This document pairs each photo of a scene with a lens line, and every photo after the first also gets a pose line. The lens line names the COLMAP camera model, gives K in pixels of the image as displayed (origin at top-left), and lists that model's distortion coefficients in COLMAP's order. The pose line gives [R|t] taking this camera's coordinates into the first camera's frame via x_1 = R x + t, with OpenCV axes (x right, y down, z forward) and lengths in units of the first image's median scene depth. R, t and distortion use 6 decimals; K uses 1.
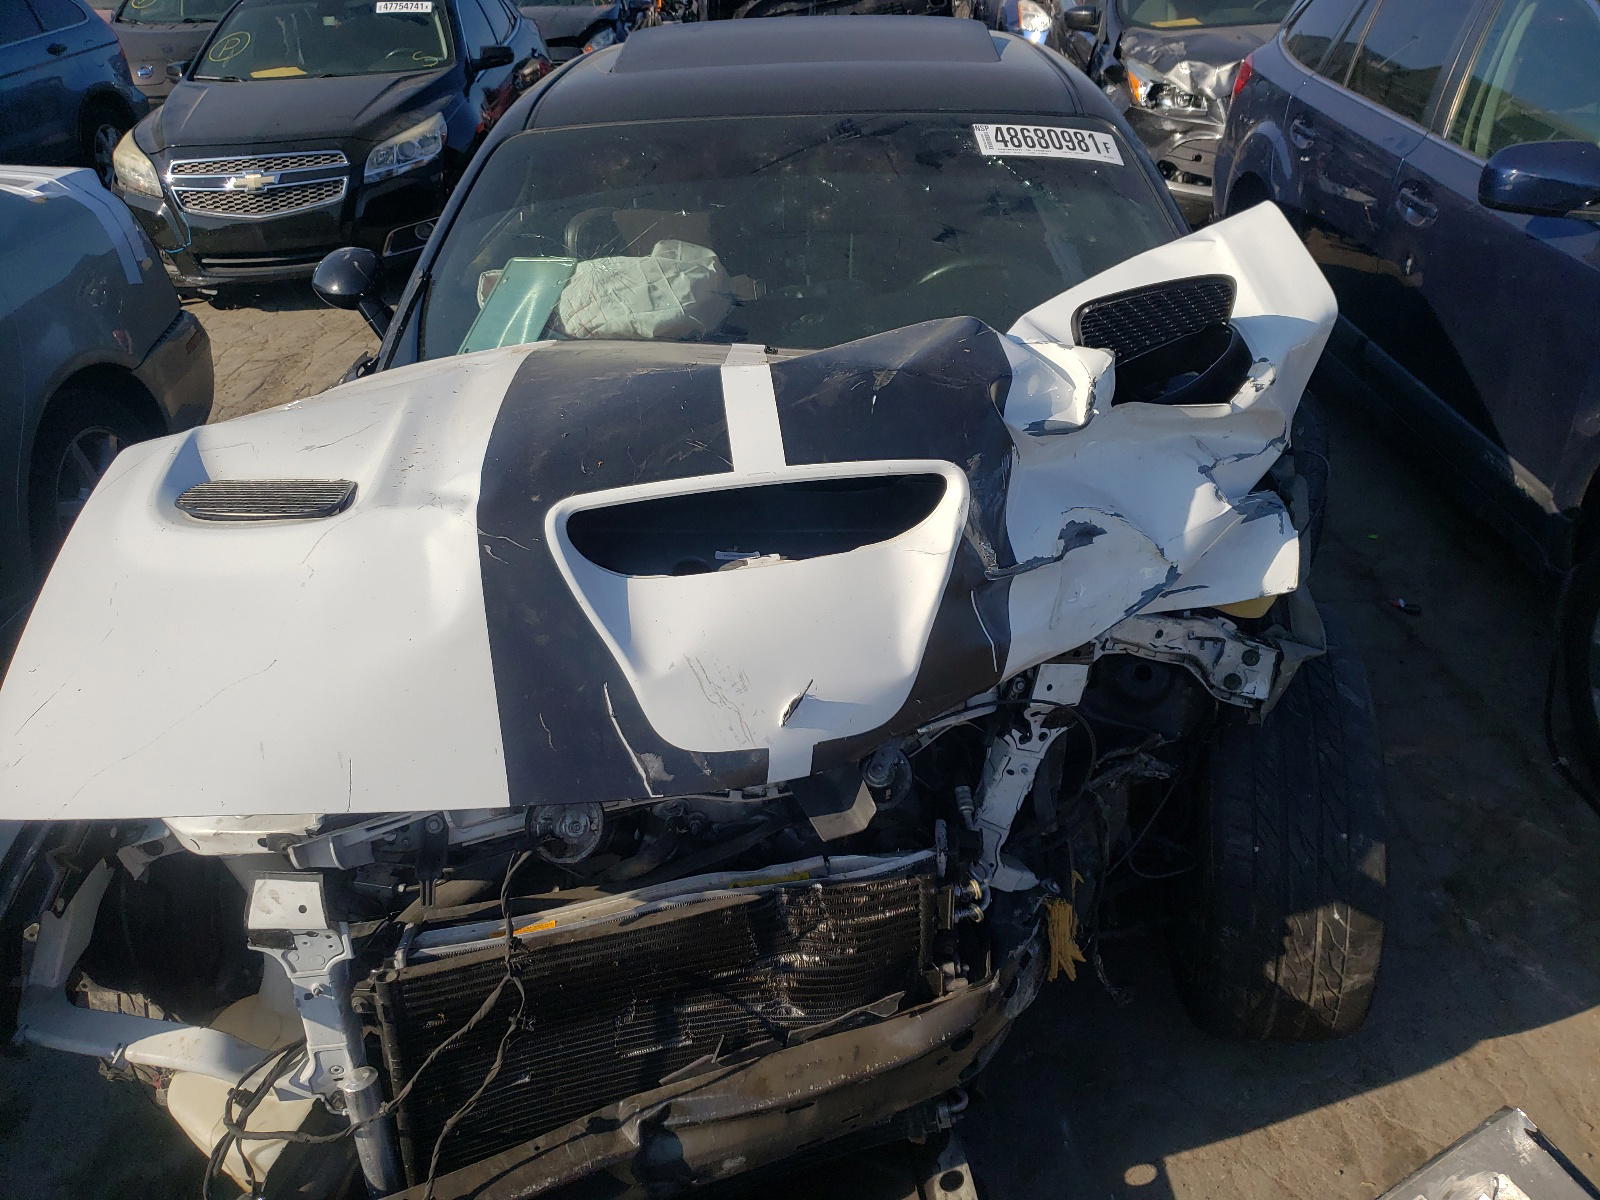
lens RADIAL K [[1328.0, 0, 800.0], [0, 1328.0, 600.0], [0, 0, 1]] dist [-0.008495, -0.006168]
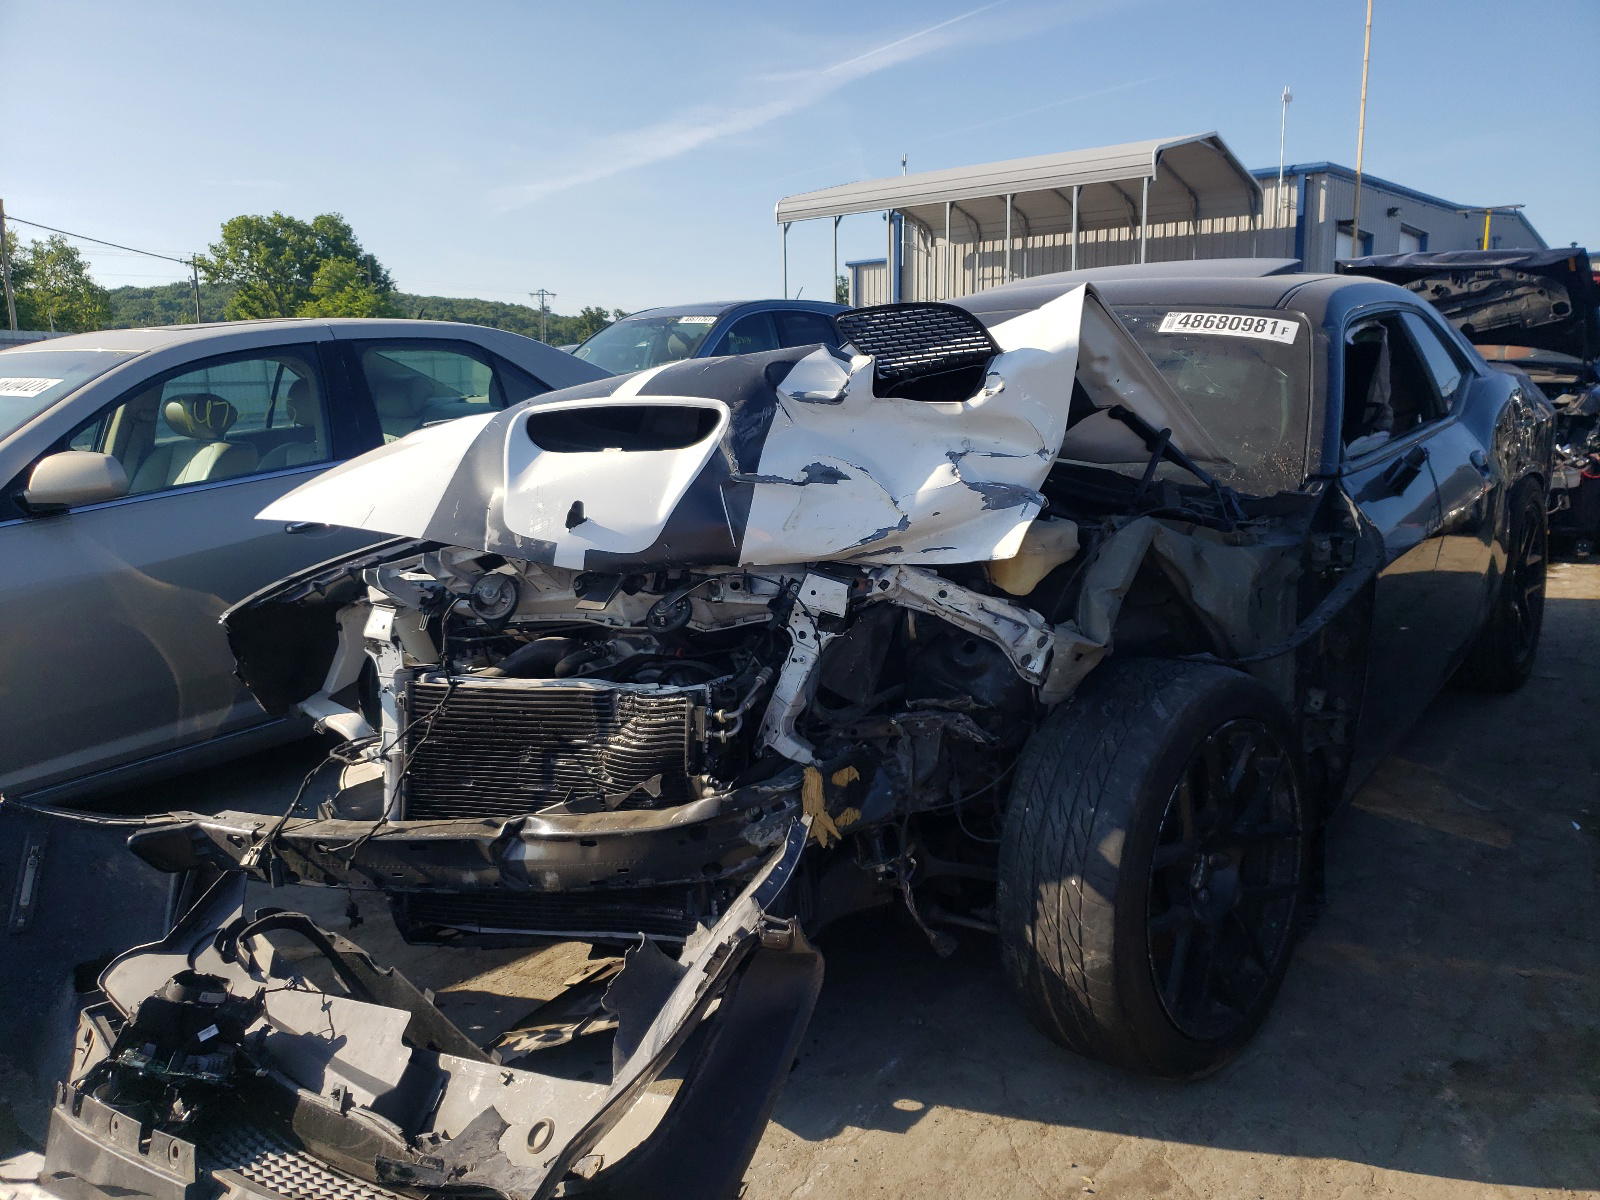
lens RADIAL K [[1288.5, 0, 800.0], [0, 1288.5, 600.0], [0, 0, 1]] dist [0.161400, -0.341113]
pose [[0.790363, 0.119547, -0.600862, 0.997560], [-0.278366, 0.943764, -0.178387, 0.320258], [0.545746, 0.308250, 0.779194, -0.058425]]
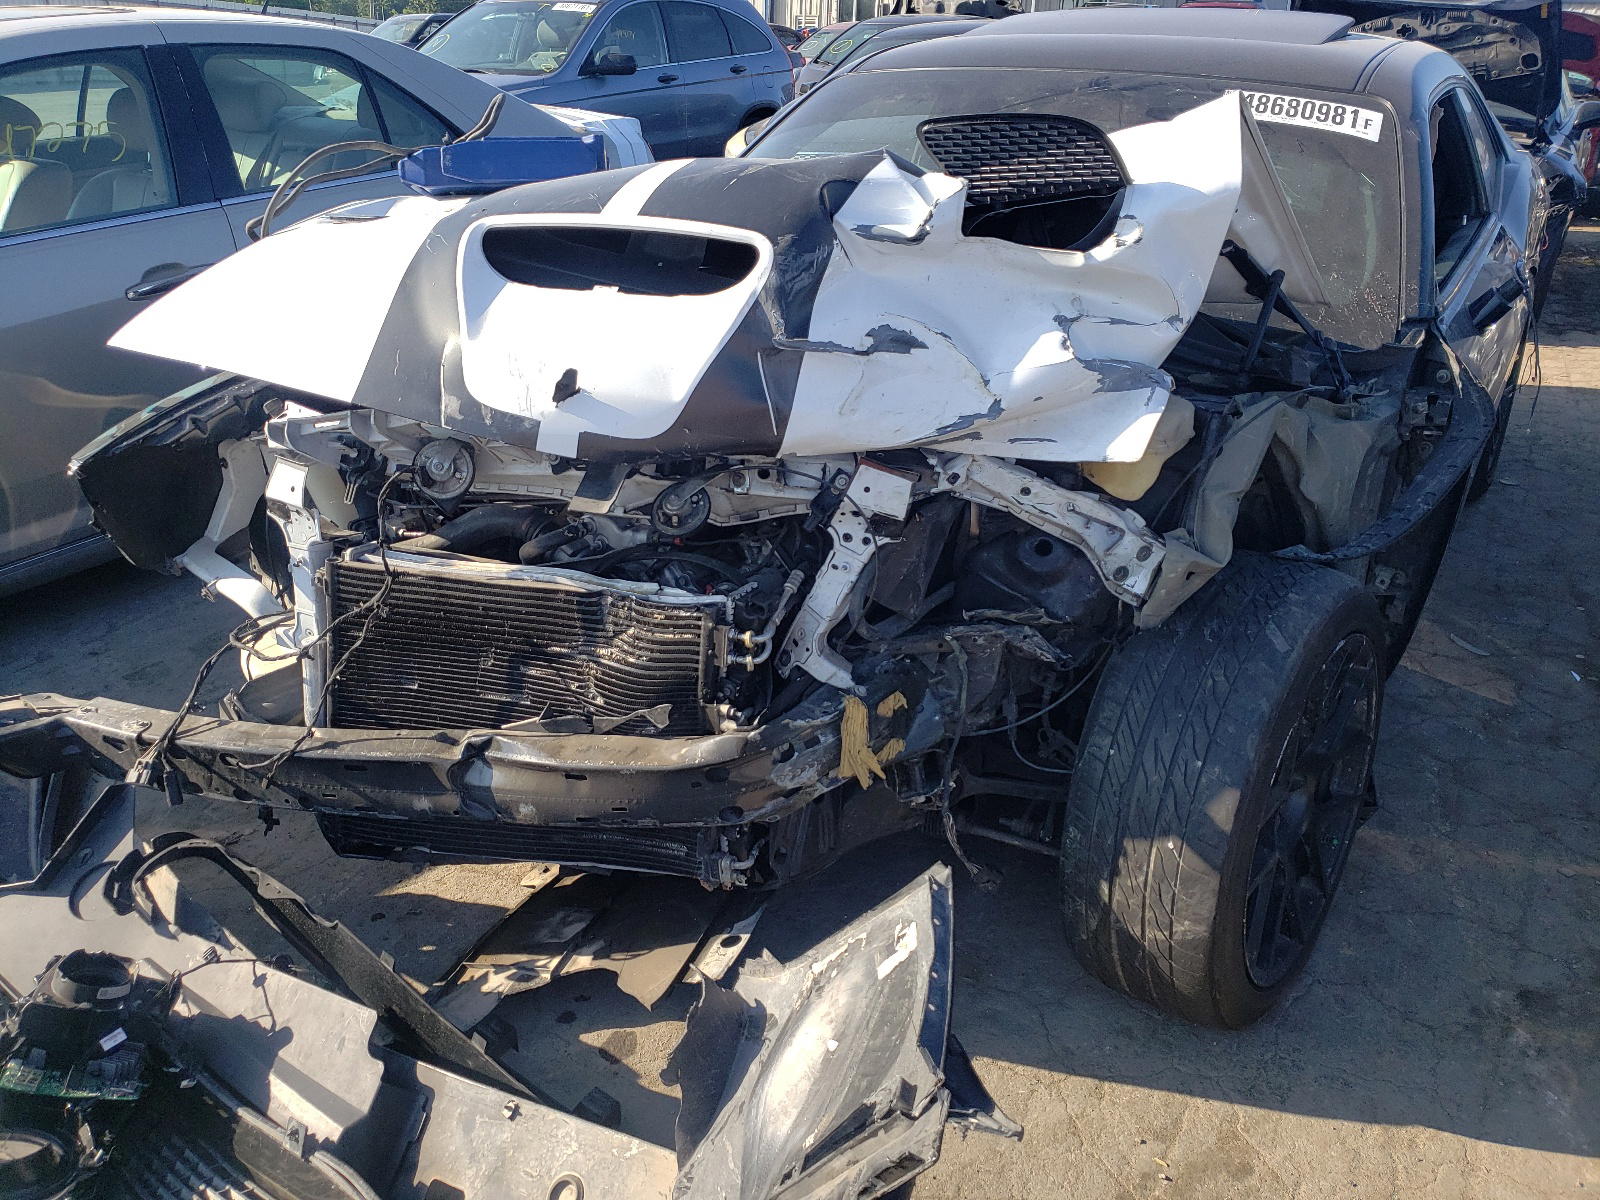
lens RADIAL K [[1279.2, 0, 788.2], [0, 1279.2, 578.8], [0, 0, 1]] dist [0.092520, -0.118430]
pose [[0.845479, 0.250491, -0.471614, 0.657148], [-0.287991, 0.957602, -0.007676, 0.166126], [0.449696, 0.142311, 0.881772, 0.045357]]
